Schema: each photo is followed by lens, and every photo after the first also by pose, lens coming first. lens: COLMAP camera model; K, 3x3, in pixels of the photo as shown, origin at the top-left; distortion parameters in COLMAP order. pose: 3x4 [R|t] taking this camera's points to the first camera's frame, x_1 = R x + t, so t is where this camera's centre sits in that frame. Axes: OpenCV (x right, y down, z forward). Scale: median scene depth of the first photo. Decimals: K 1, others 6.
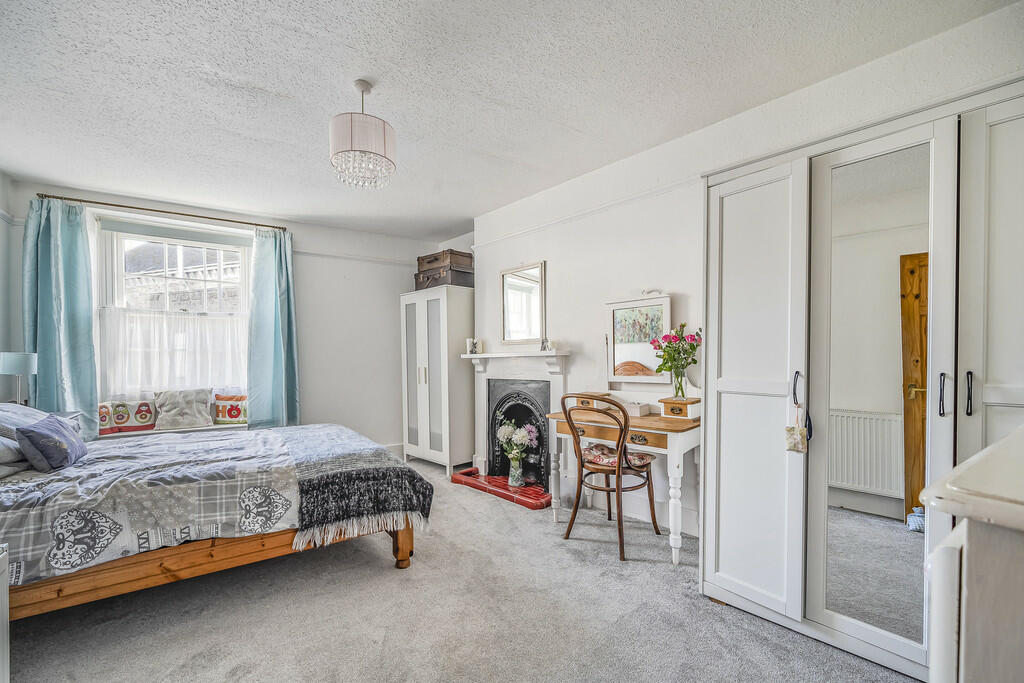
lens RADIAL K [[417.5, 0, 510.0], [0, 417.5, 357.1], [0, 0, 1]] dist [-0.002292, -0.000101]
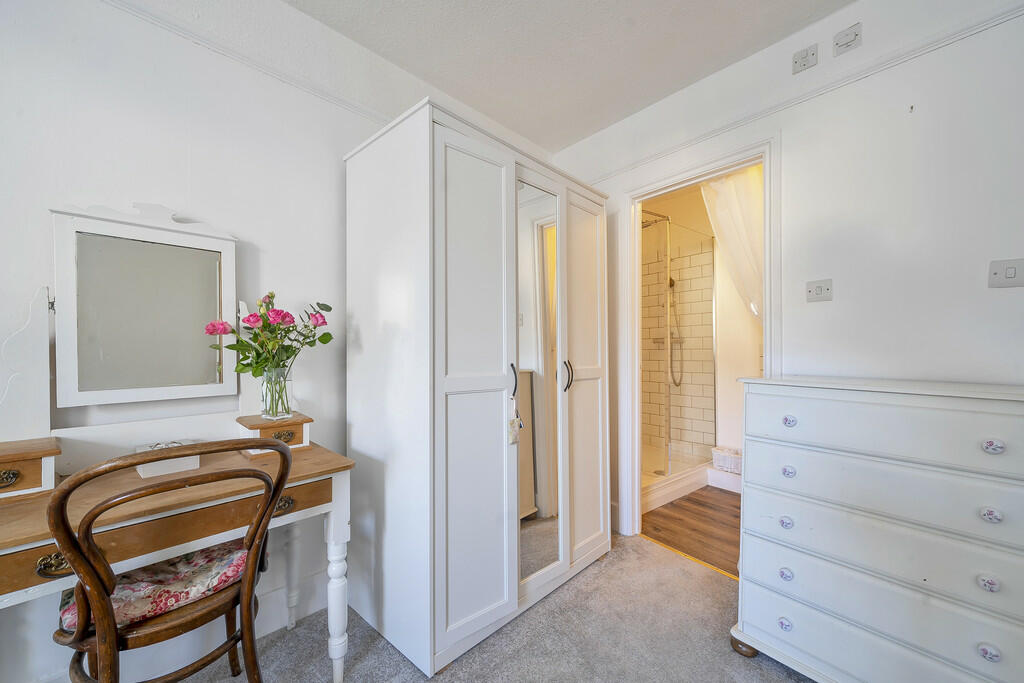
lens RADIAL K [[417.5, 0, 510.0], [0, 417.5, 357.1], [0, 0, 1]] dist [-0.002292, -0.000101]
pose [[-0.050776, 0.003123, 0.998705, -0.234856], [-0.001157, 0.999994, -0.003186, 0.014559], [-0.998709, -0.001317, -0.050772, 0.772058]]
